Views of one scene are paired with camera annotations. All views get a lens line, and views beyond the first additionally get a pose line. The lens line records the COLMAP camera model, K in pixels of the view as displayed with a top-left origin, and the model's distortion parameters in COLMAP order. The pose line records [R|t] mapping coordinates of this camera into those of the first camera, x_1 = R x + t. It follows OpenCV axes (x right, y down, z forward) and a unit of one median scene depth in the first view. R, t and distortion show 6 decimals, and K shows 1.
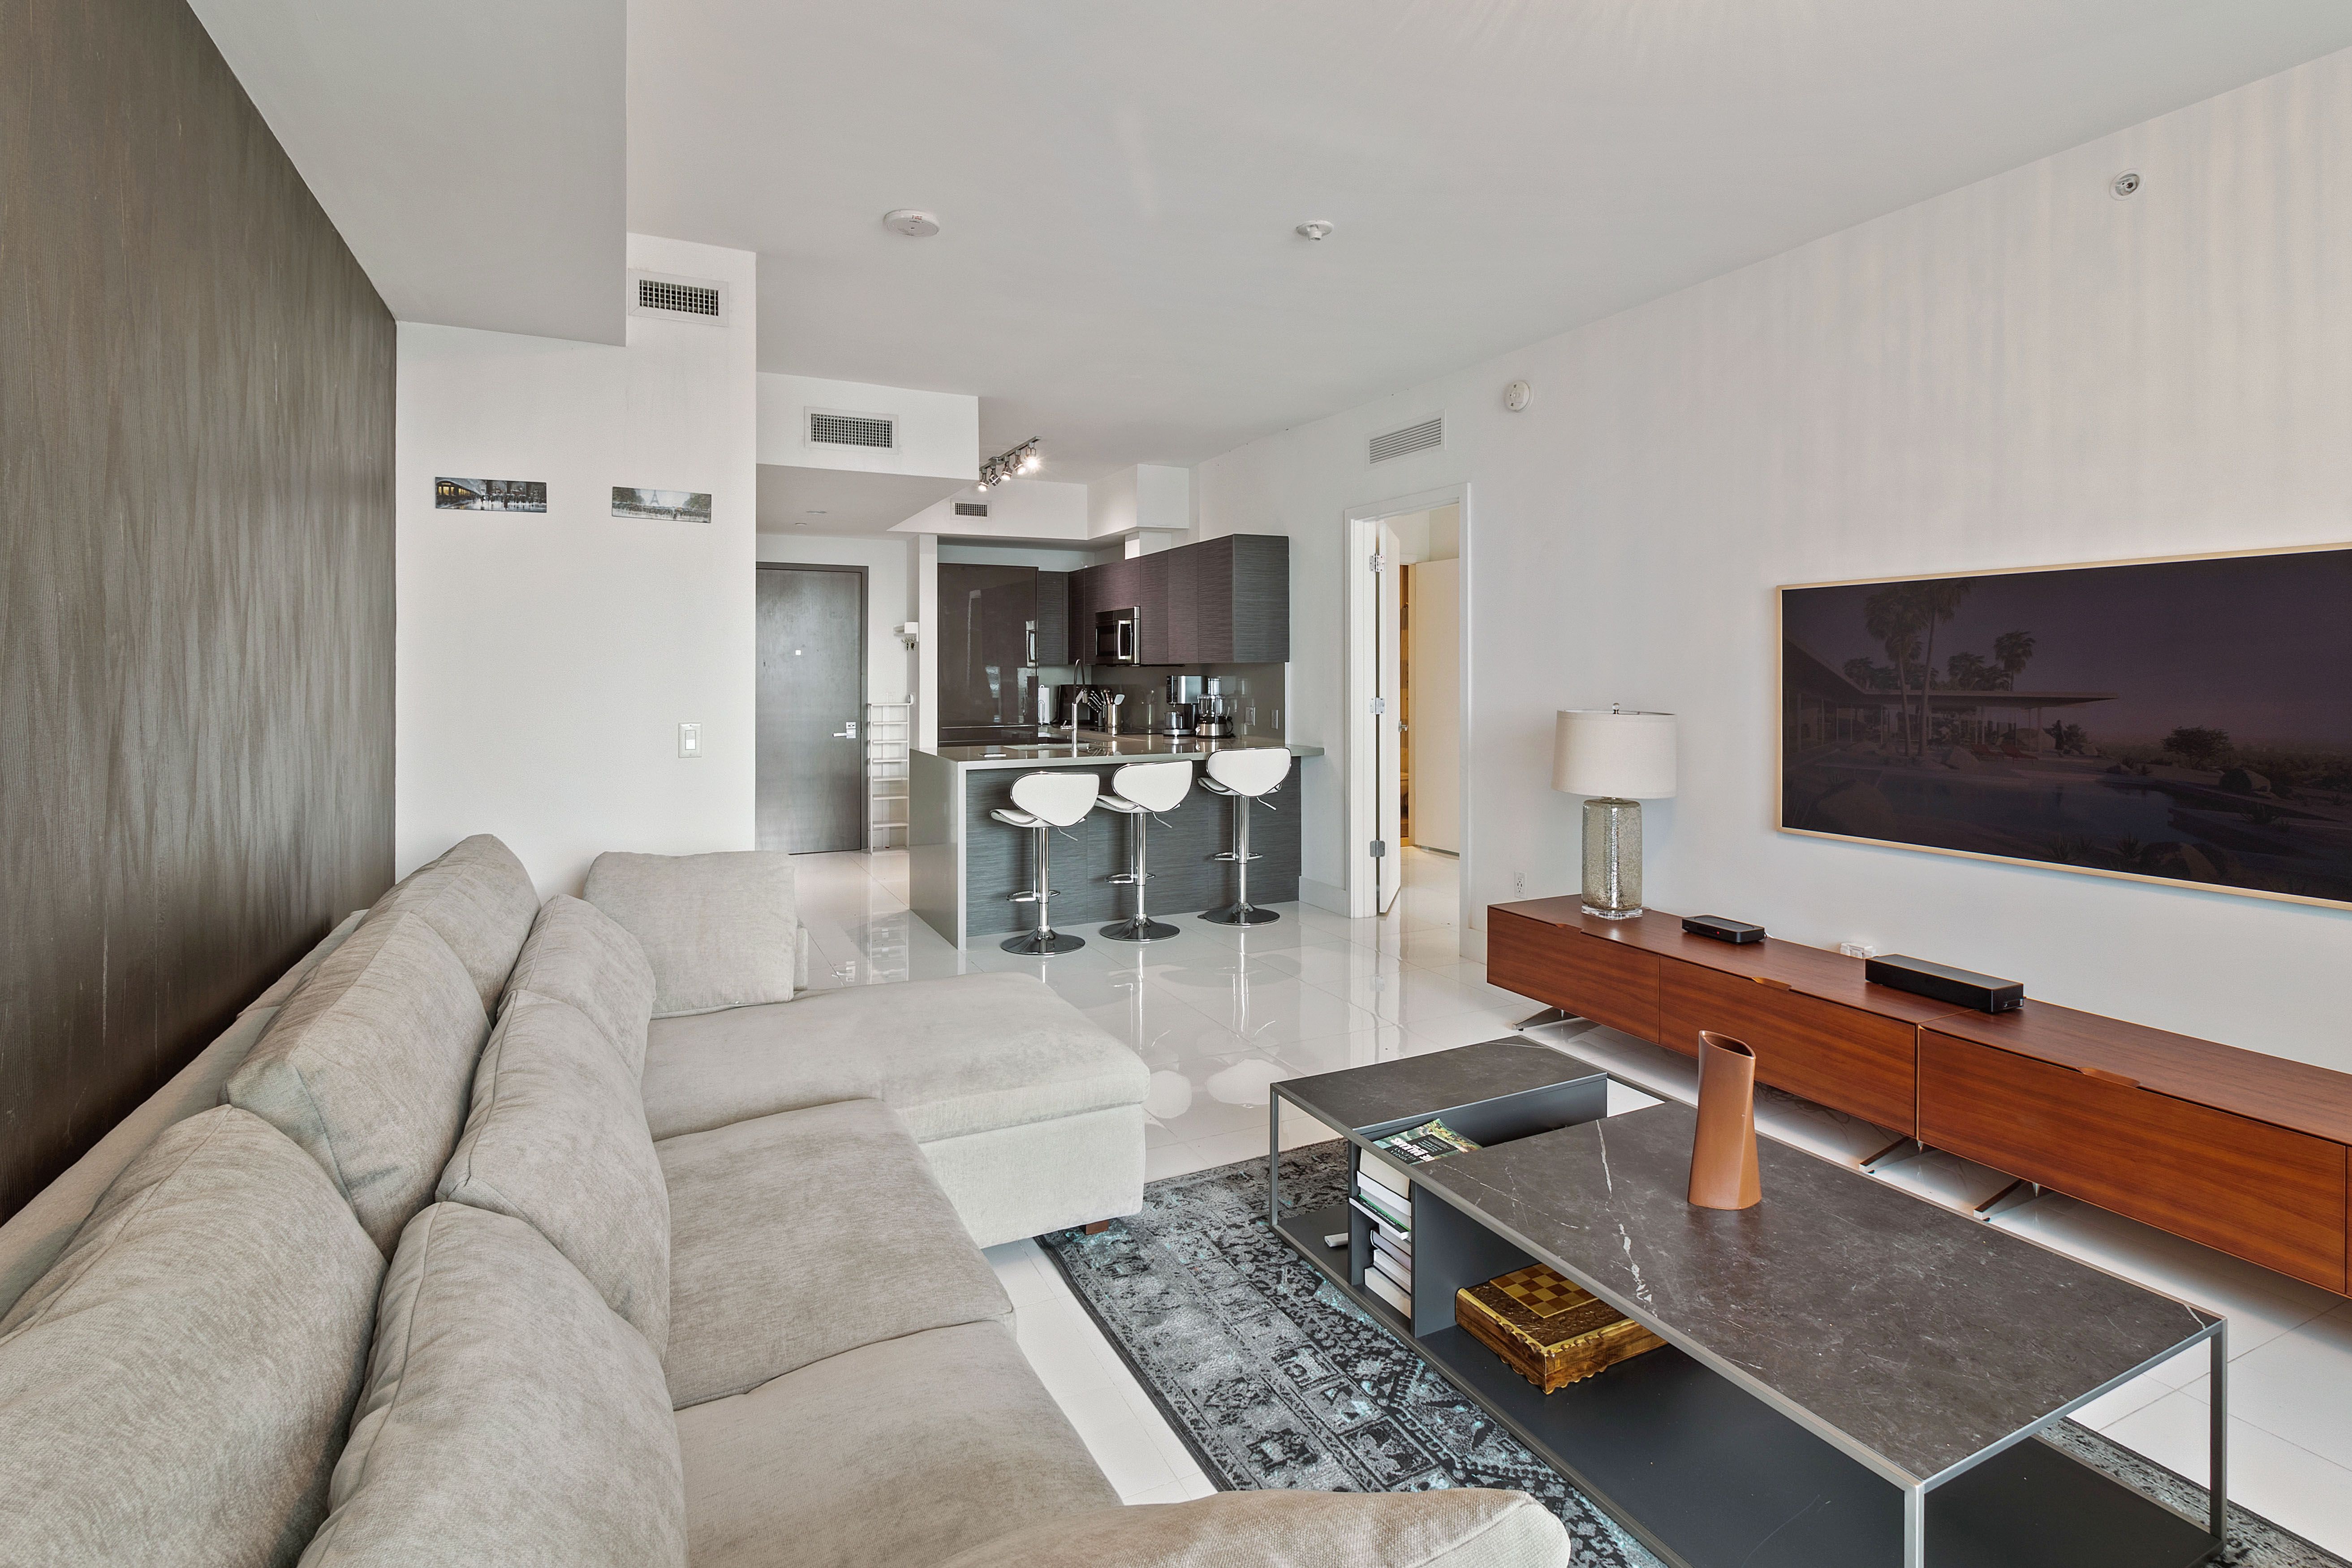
lens RADIAL K [[1123.4, 0, 1173.3], [0, 1123.4, 666.3], [0, 0, 1]] dist [-0.000626, 0.000298]
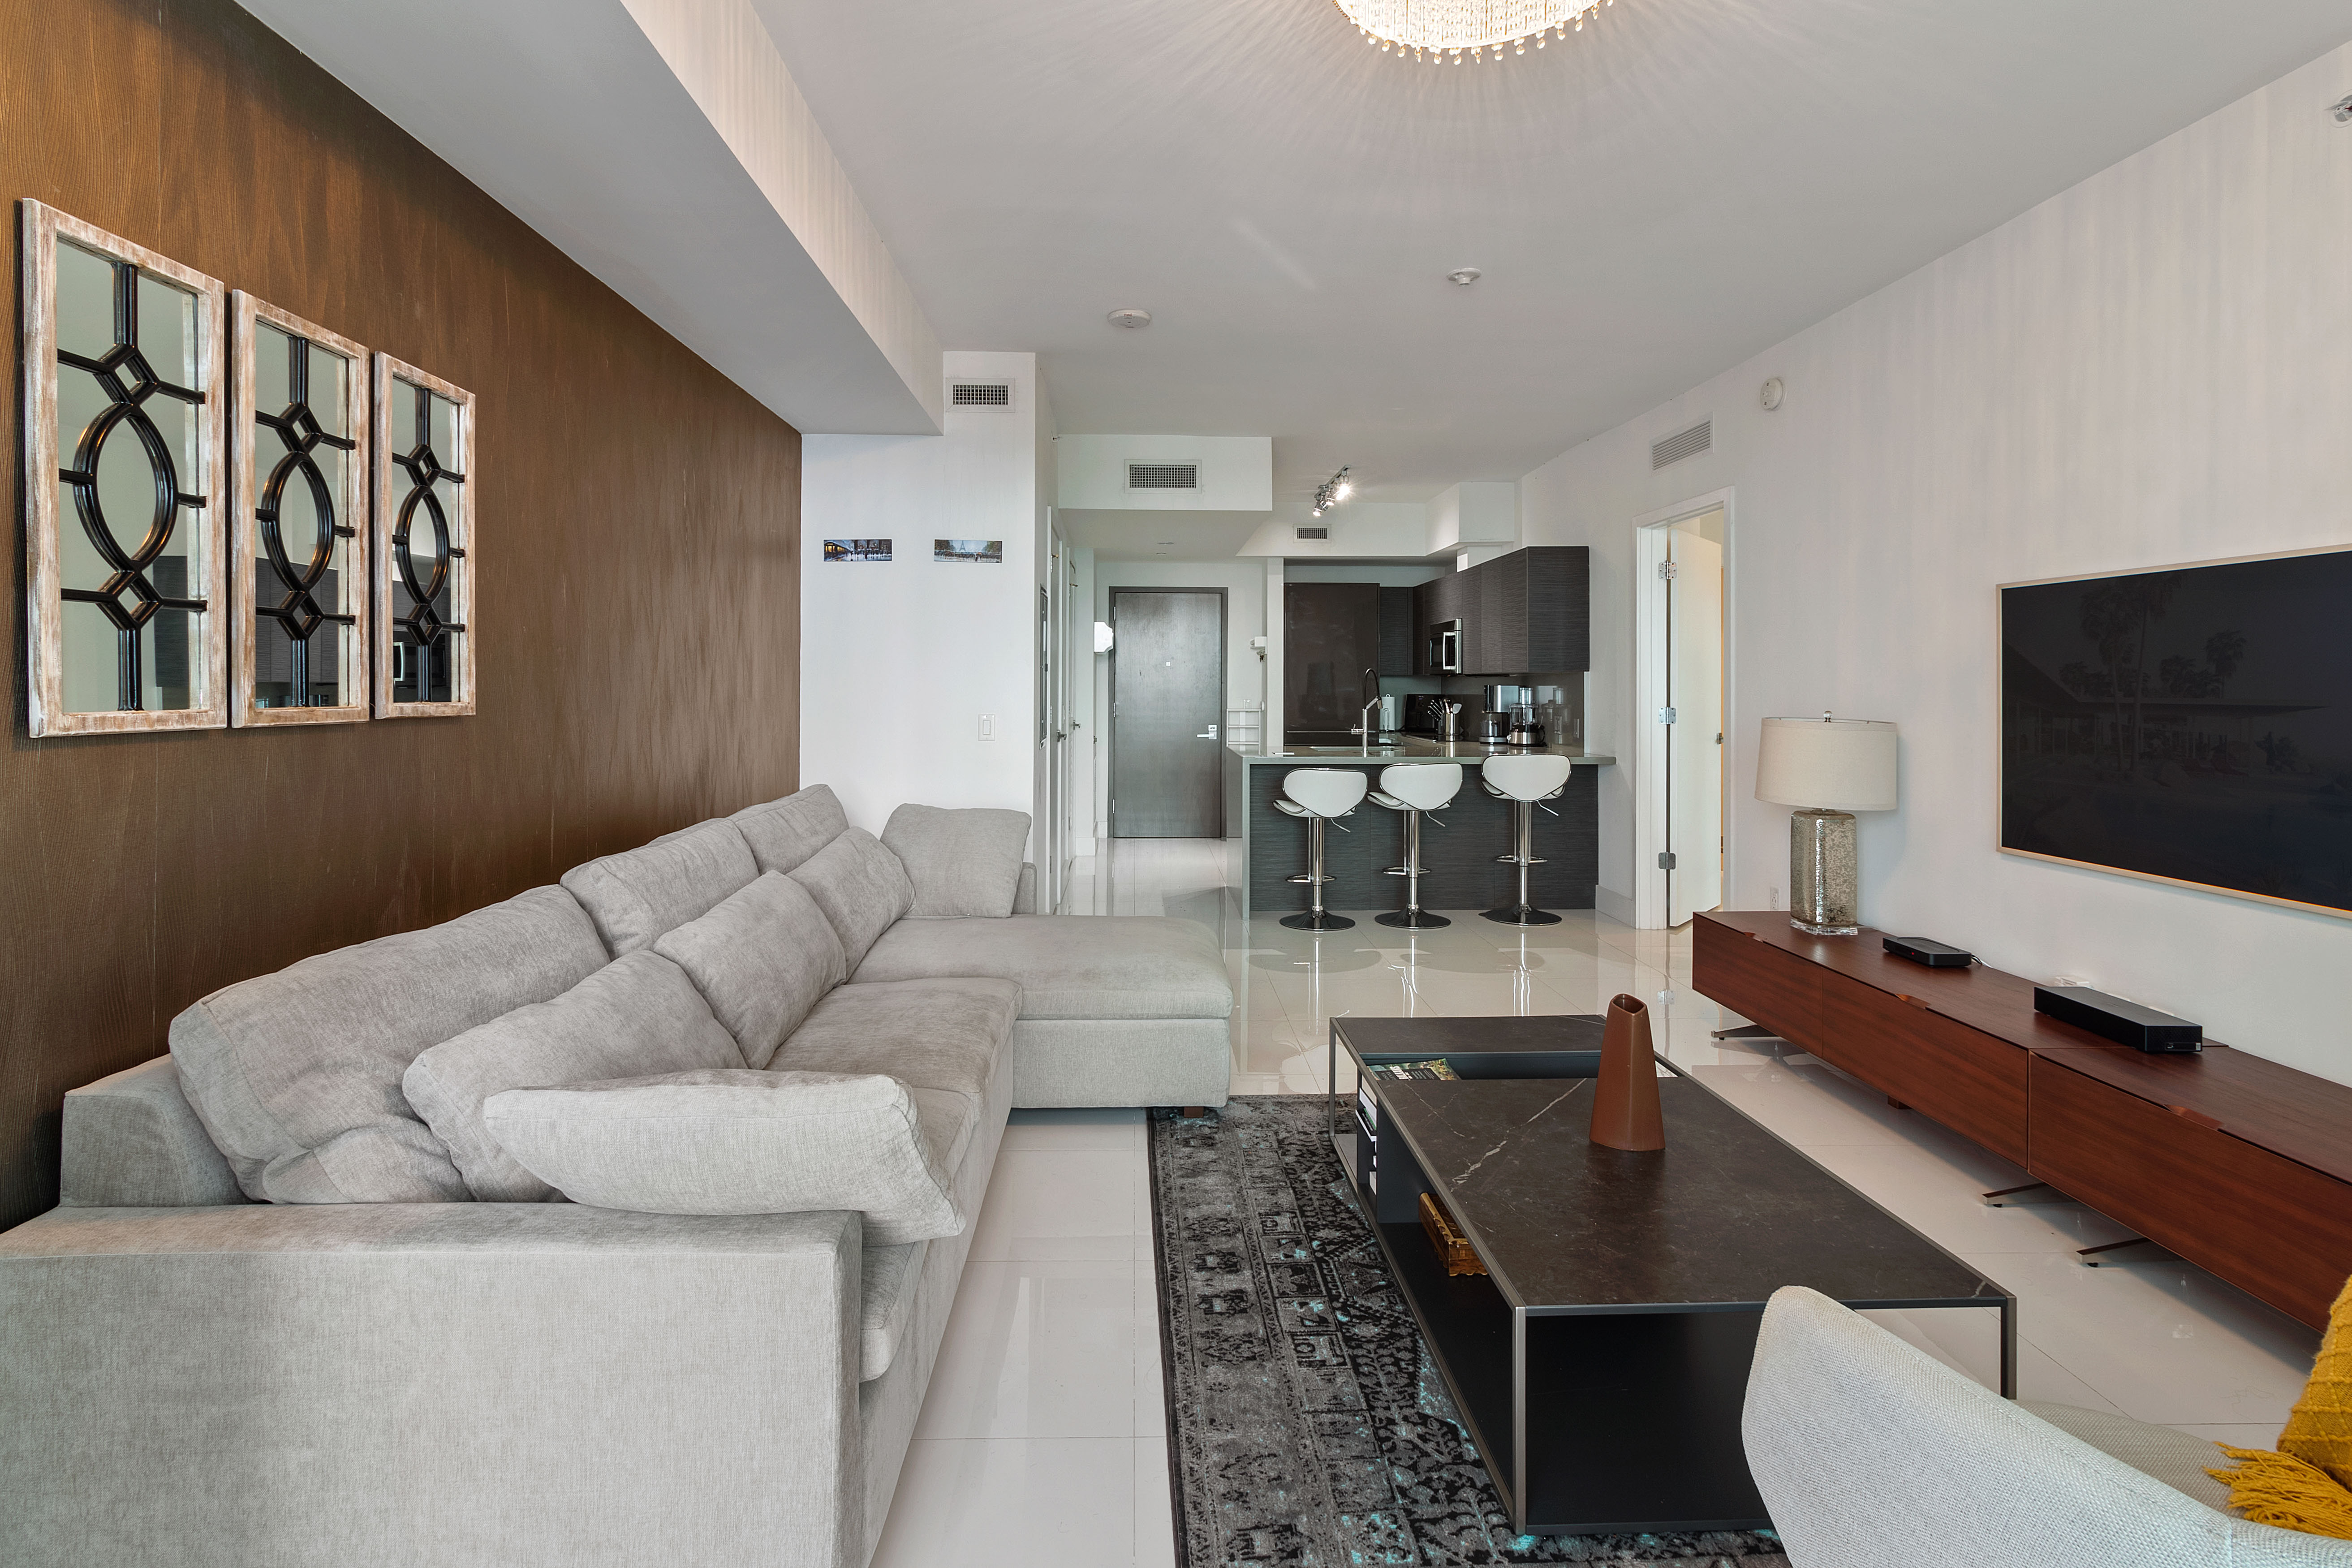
lens RADIAL K [[1116.4, 0, 1169.2], [0, 1116.4, 676.9], [0, 0, 1]] dist [-0.000975, -0.000039]
pose [[0.914082, 0.001677, -0.405526, 0.185934], [-0.002845, 0.999993, -0.002277, 0.005135], [0.405519, 0.003235, 0.914081, -0.071567]]
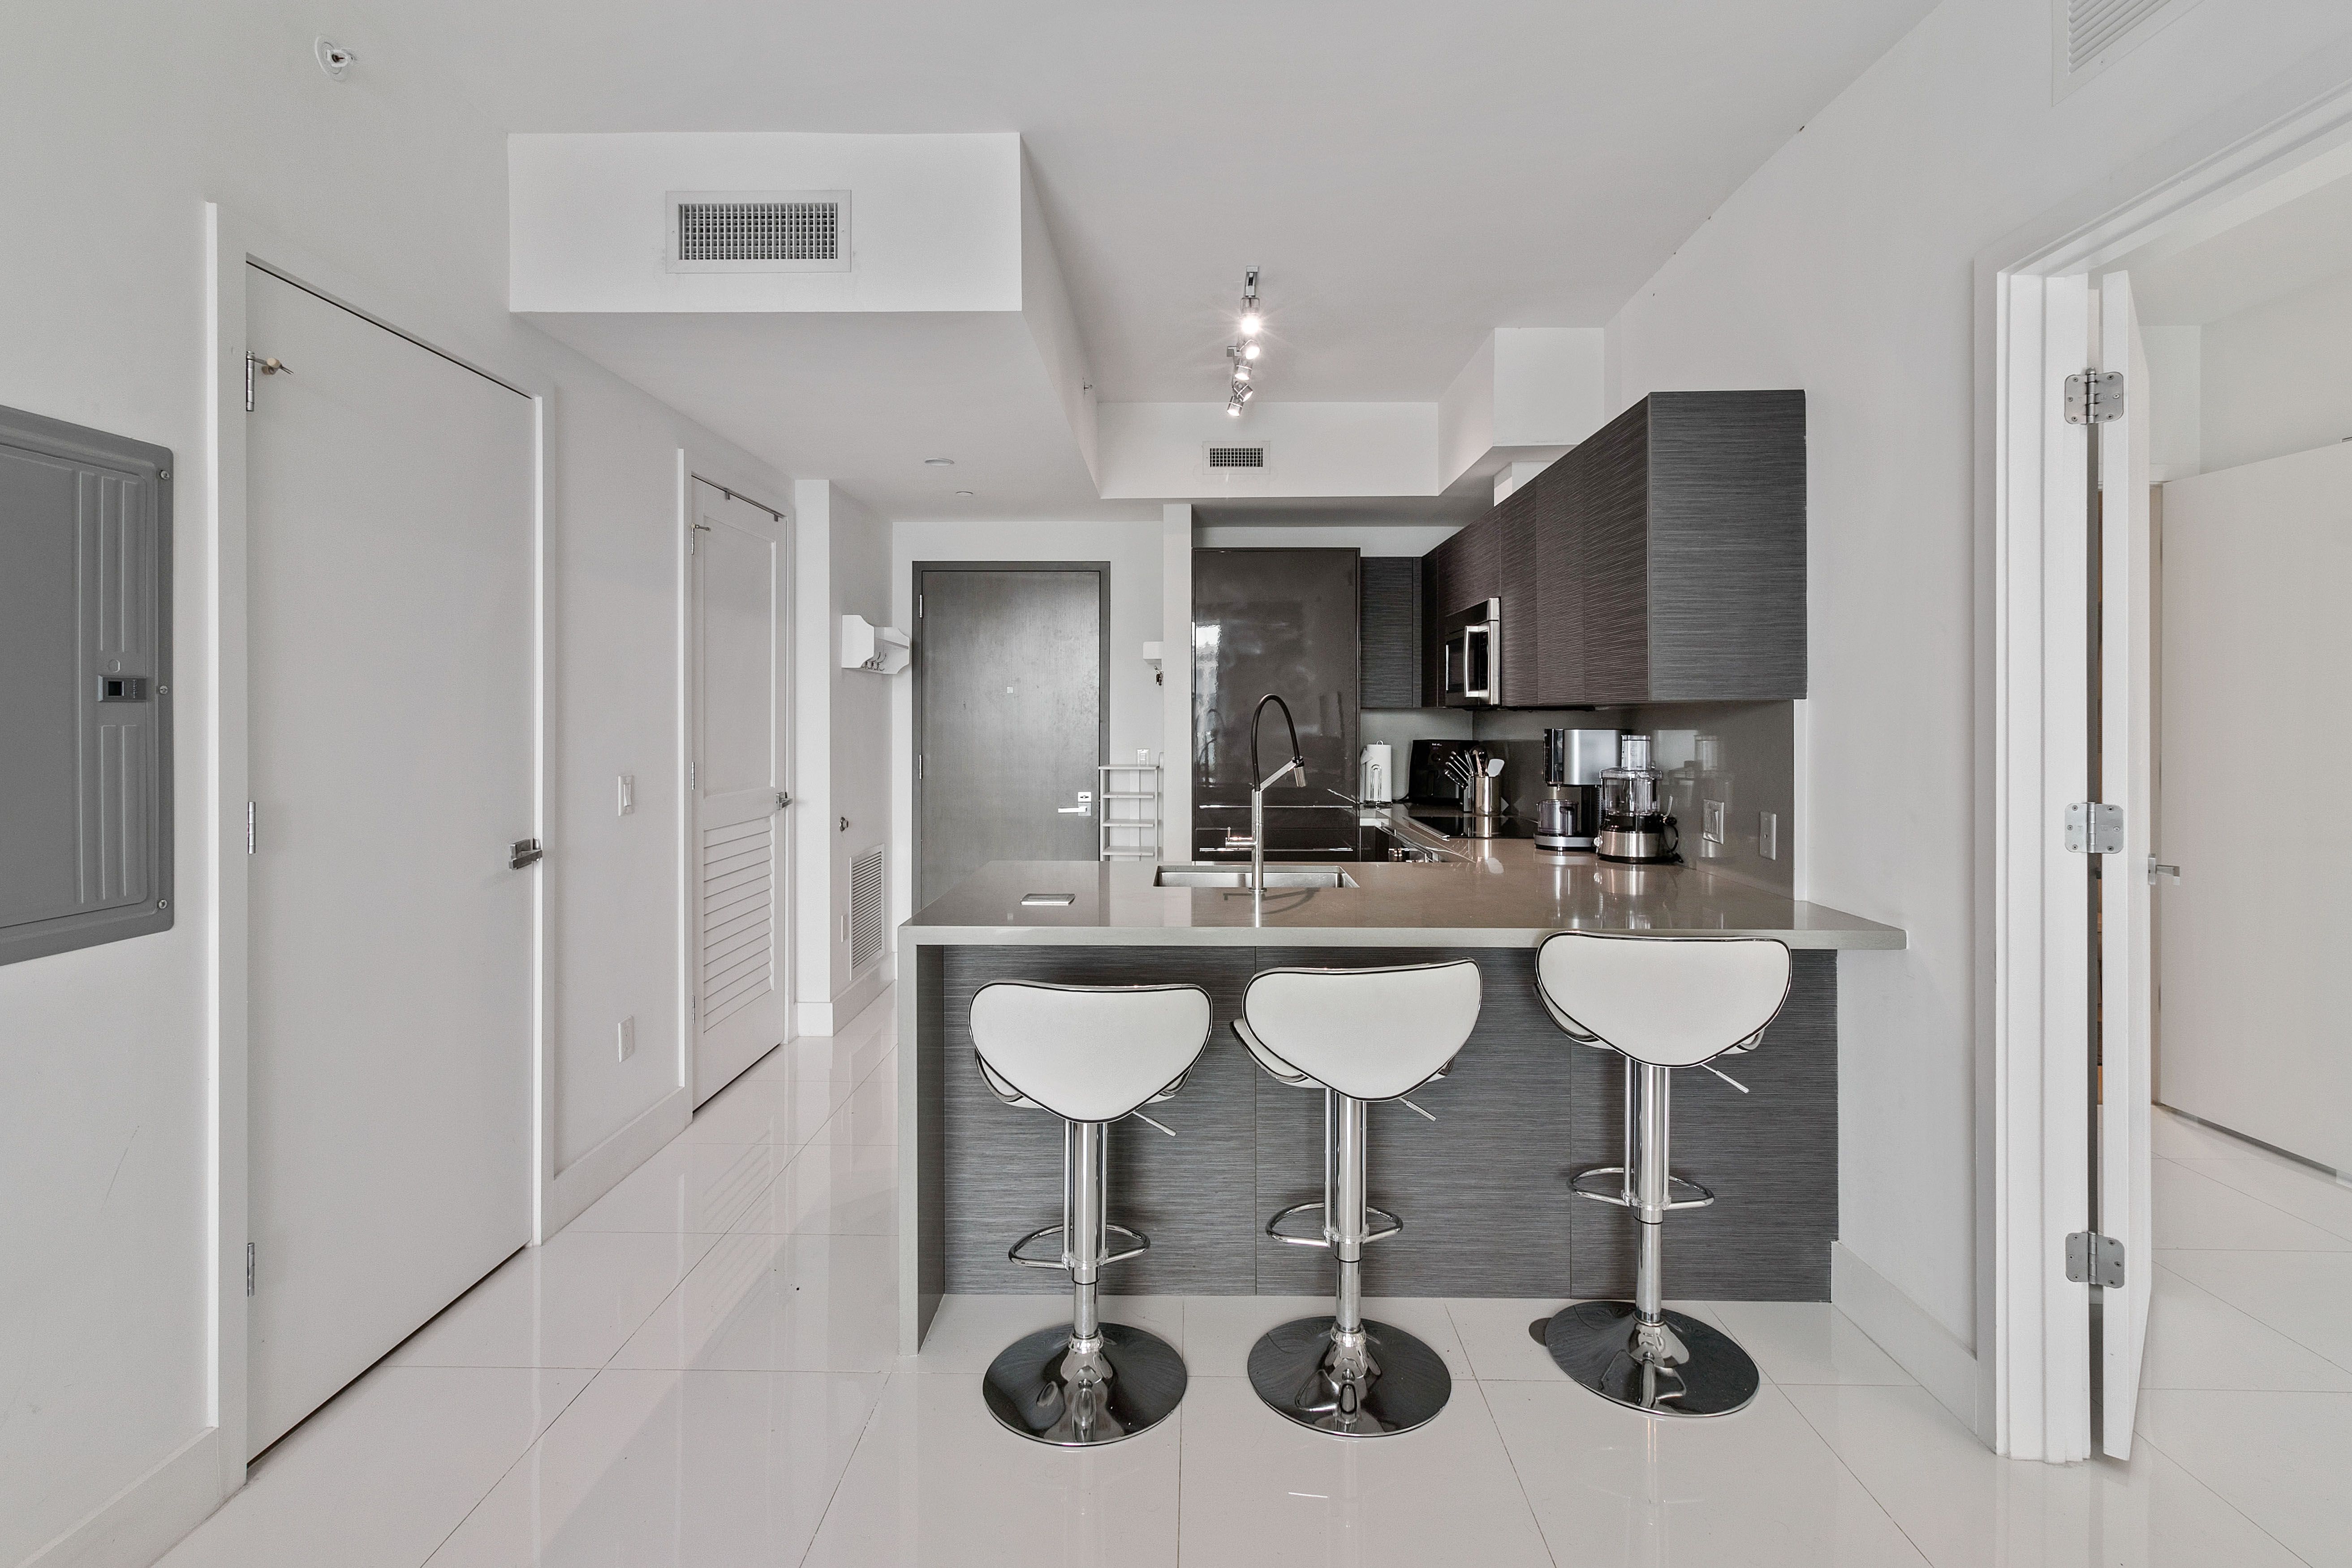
lens RADIAL K [[1108.5, 0, 1173.2], [0, 1108.5, 713.5], [0, 0, 1]] dist [0.000733, 0.000988]
pose [[0.892366, 0.002554, -0.451306, 0.089937], [-0.001116, 0.999993, 0.003452, -0.000006], [0.451312, -0.002577, 0.892363, 0.607773]]
